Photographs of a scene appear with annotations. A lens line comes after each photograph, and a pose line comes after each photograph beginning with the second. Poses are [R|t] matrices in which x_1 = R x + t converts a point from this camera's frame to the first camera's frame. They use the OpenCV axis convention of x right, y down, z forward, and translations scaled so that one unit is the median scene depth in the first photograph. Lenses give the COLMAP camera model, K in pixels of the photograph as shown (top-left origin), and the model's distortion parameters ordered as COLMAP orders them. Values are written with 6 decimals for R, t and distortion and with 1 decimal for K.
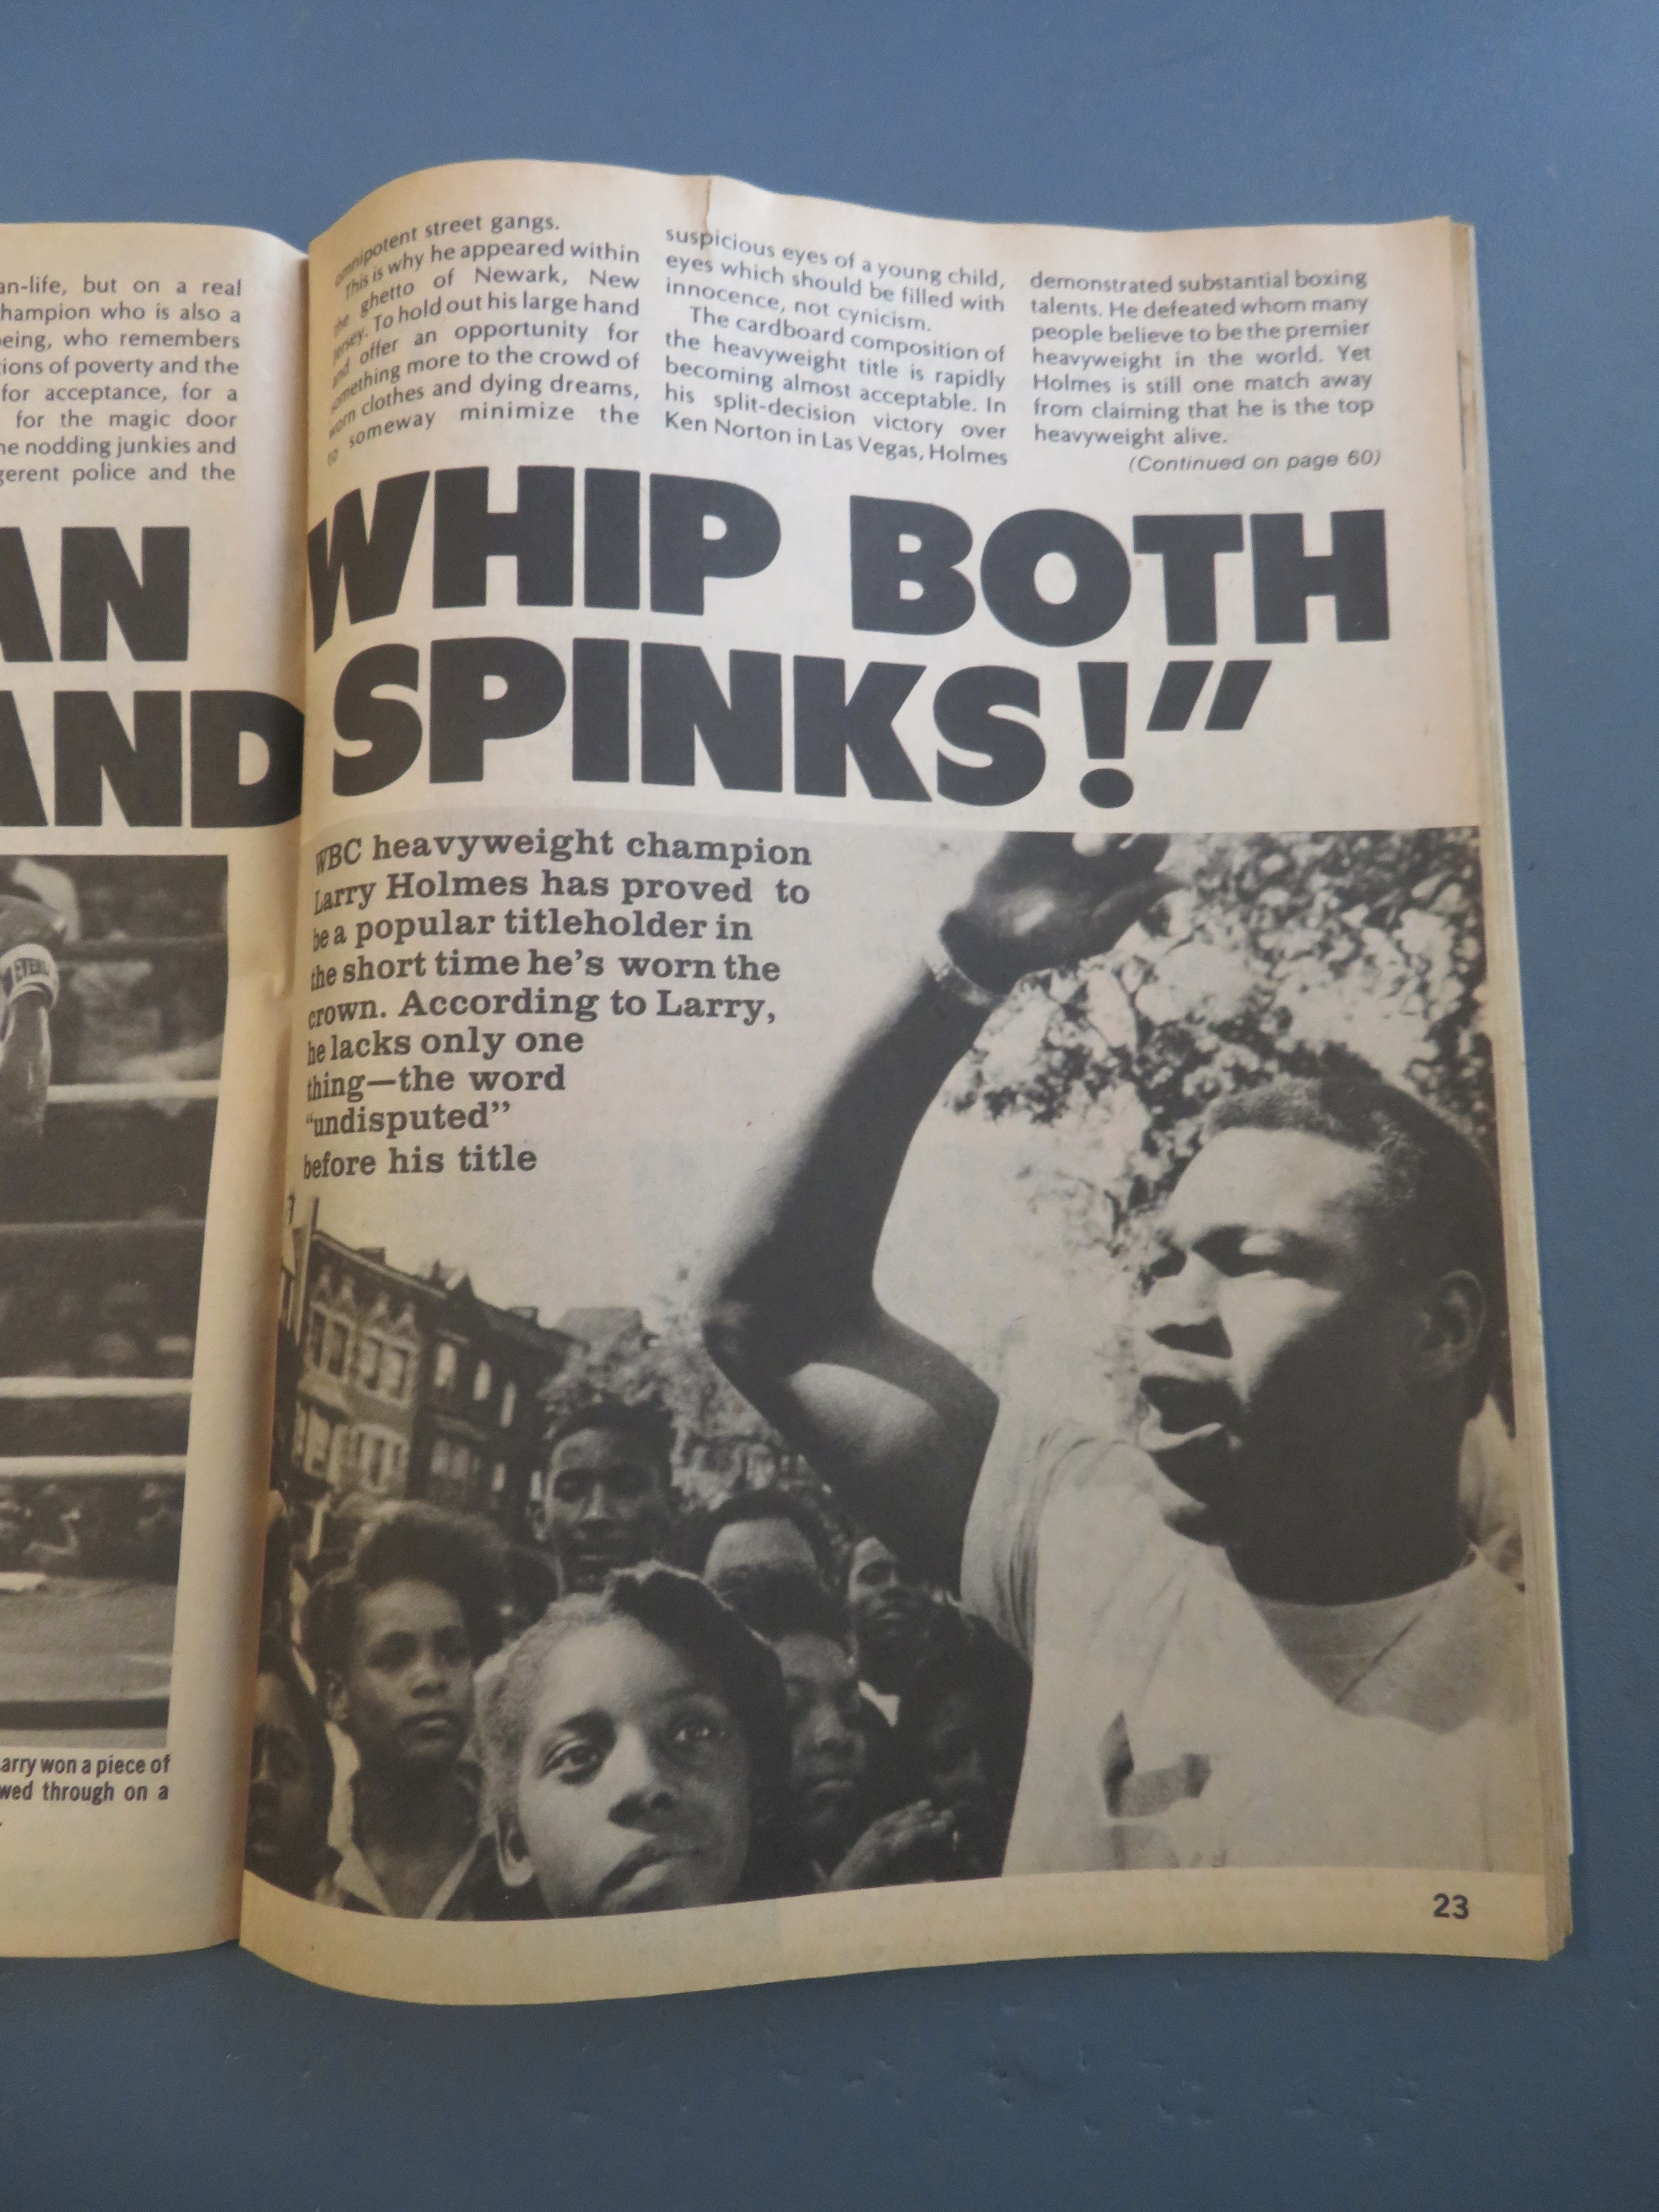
lens RADIAL K [[889.2, 0, 829.2], [0, 889.2, 1096.5], [0, 0, 1]] dist [0.001188, 0.000050]
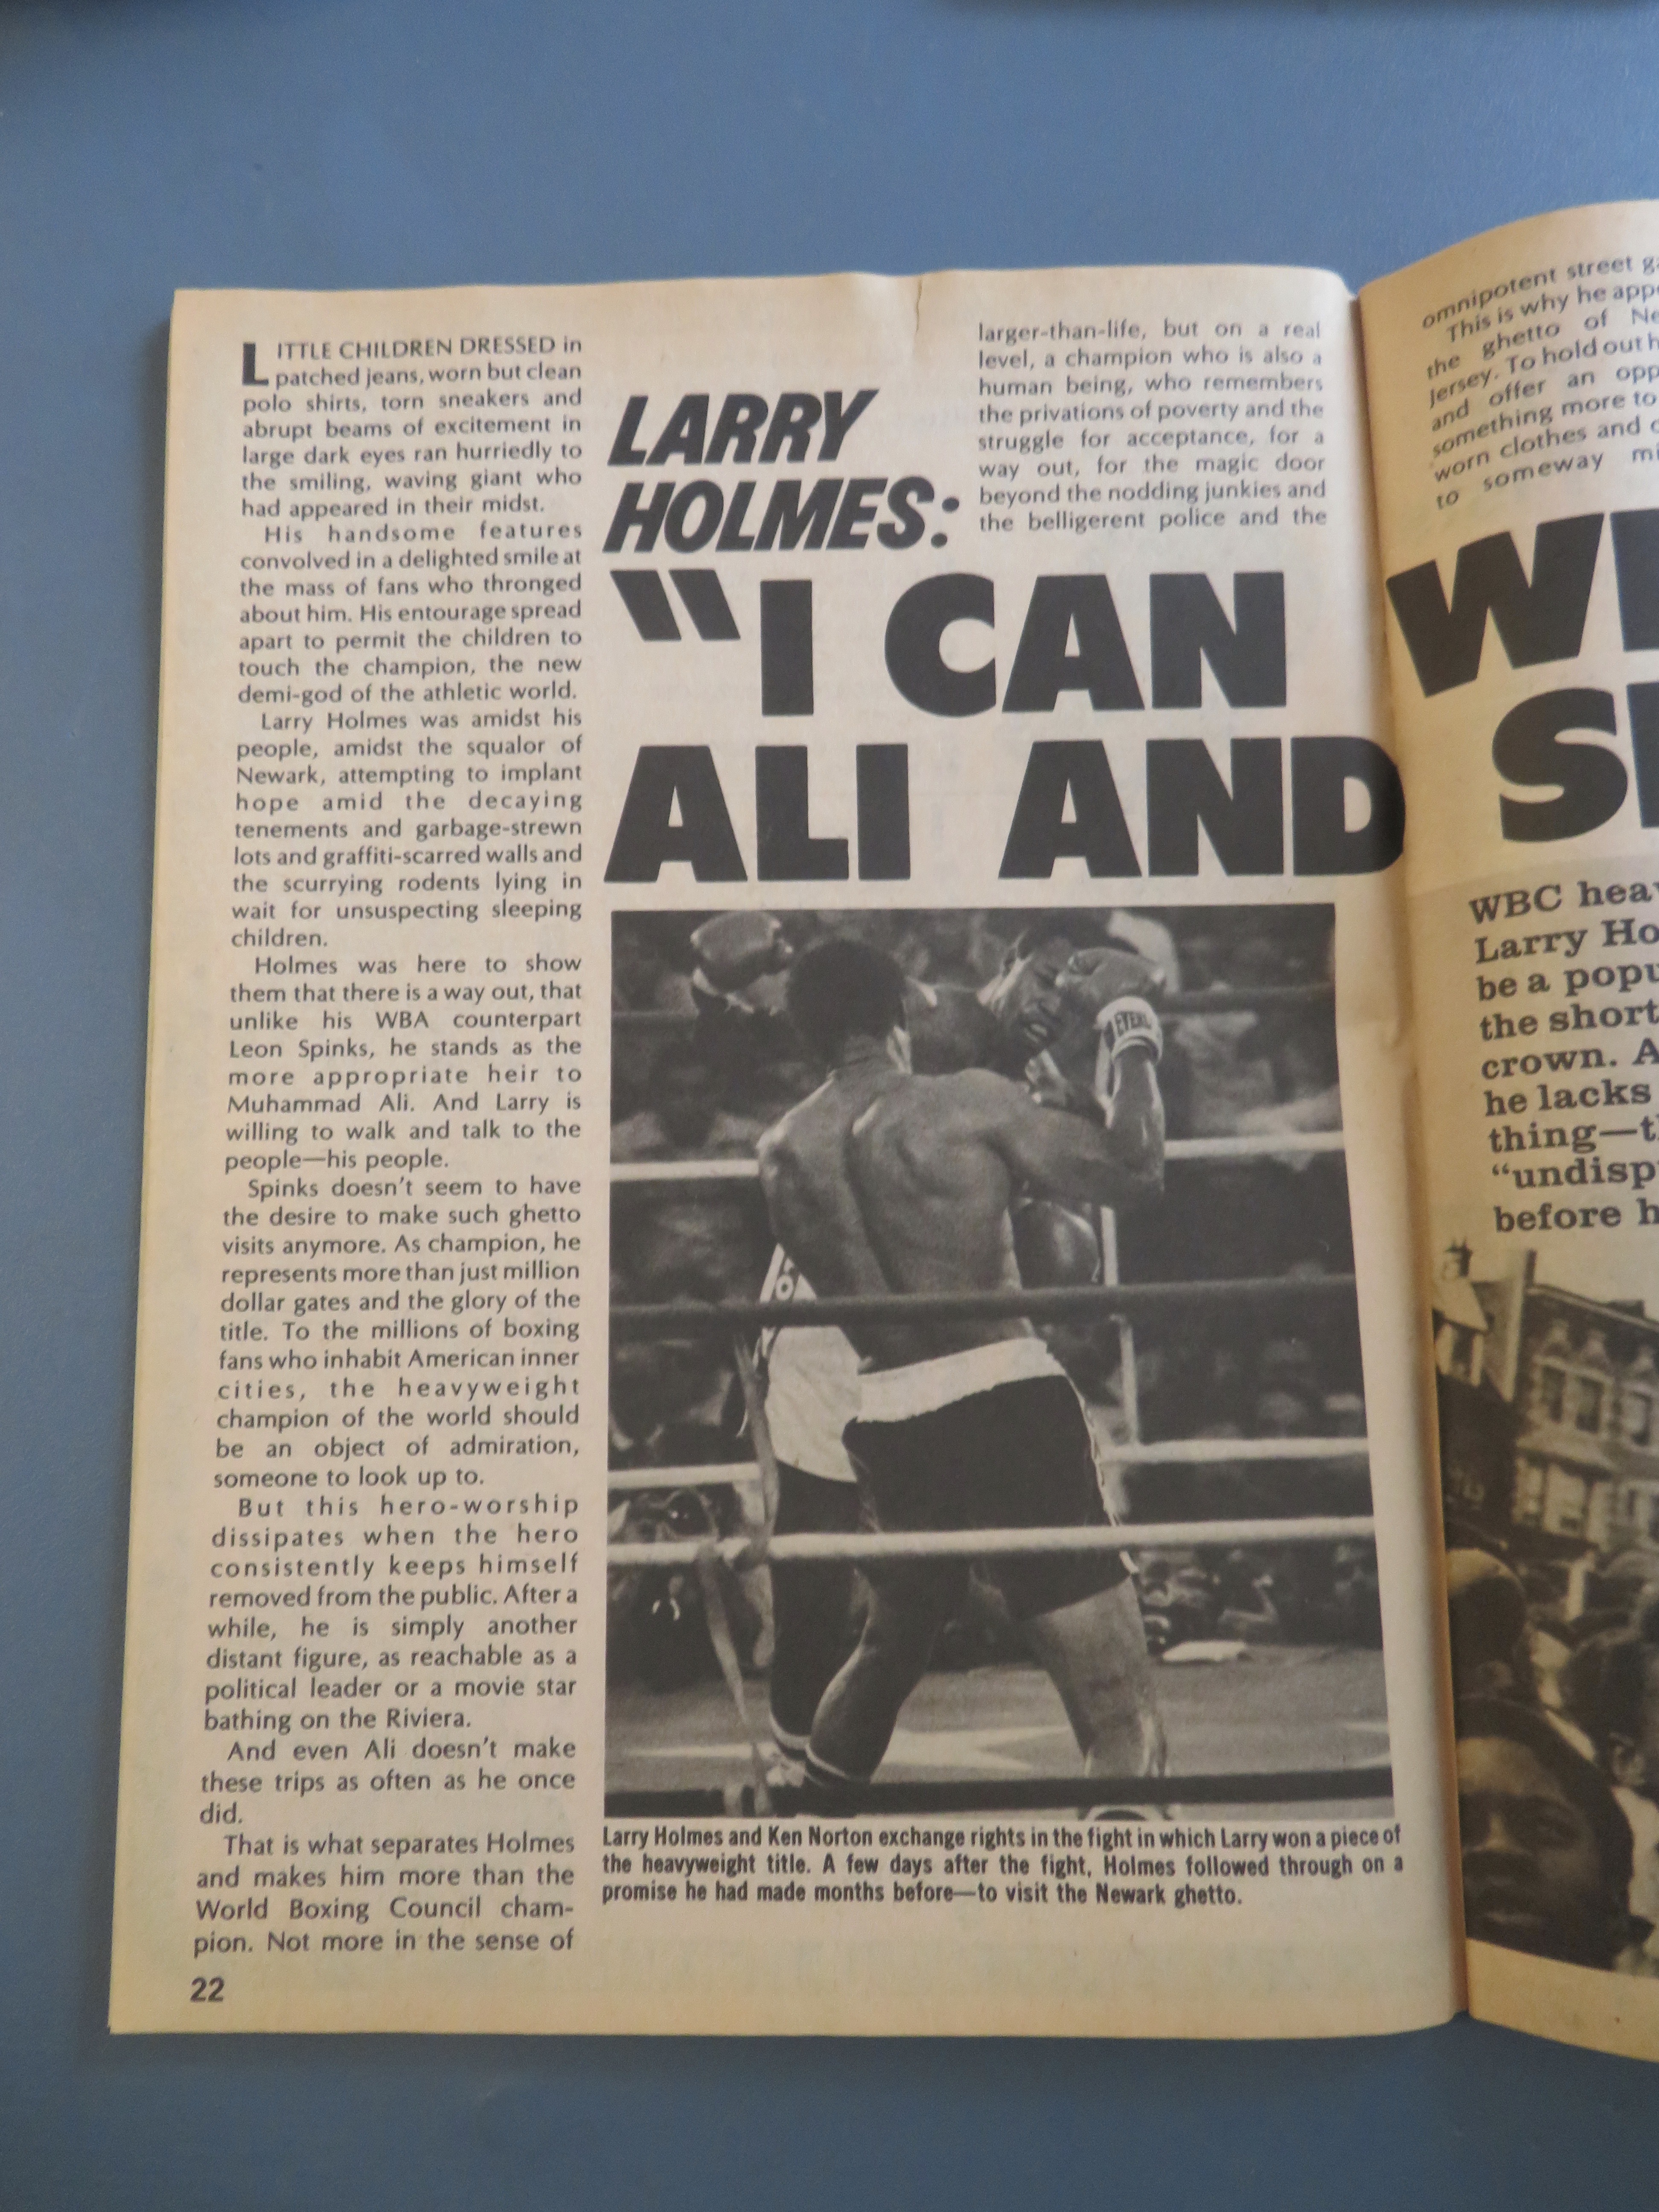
lens RADIAL K [[889.2, 0, 830.3], [0, 889.2, 1117.1], [0, 0, 1]] dist [0.001188, 0.000050]
pose [[0.999673, -0.019819, 0.016144, -1.322309], [0.019919, 0.999783, -0.006019, -0.041898], [-0.016021, 0.006339, 0.999852, 0.027516]]
